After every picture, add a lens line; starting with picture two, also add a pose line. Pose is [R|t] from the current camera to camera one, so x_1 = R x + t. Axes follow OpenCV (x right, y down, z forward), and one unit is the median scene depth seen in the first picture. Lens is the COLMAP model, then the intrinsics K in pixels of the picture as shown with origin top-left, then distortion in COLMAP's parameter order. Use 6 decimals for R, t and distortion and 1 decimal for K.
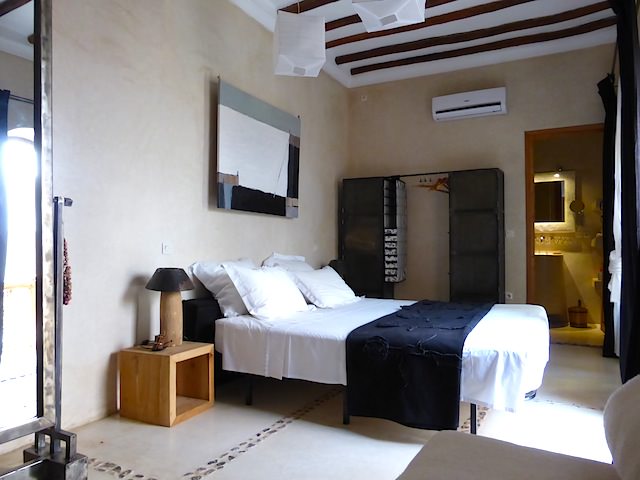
lens RADIAL K [[462.9, 0, 320.0], [0, 462.9, 240.0], [0, 0, 1]] dist [-0.000774, -0.000451]
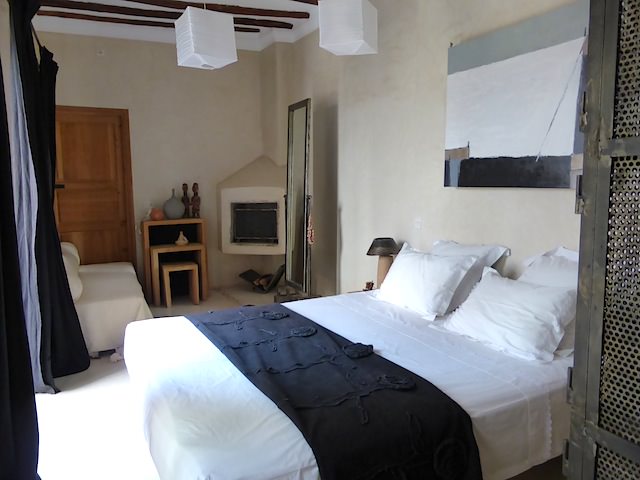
lens RADIAL K [[462.9, 0, 320.0], [0, 462.9, 240.0], [0, 0, 1]] dist [-0.000774, -0.000451]
pose [[-0.535611, 0.092832, -0.839347, 0.704760], [0.006708, 0.994376, 0.105697, -0.058571], [0.844438, 0.050982, -0.533221, 1.226185]]
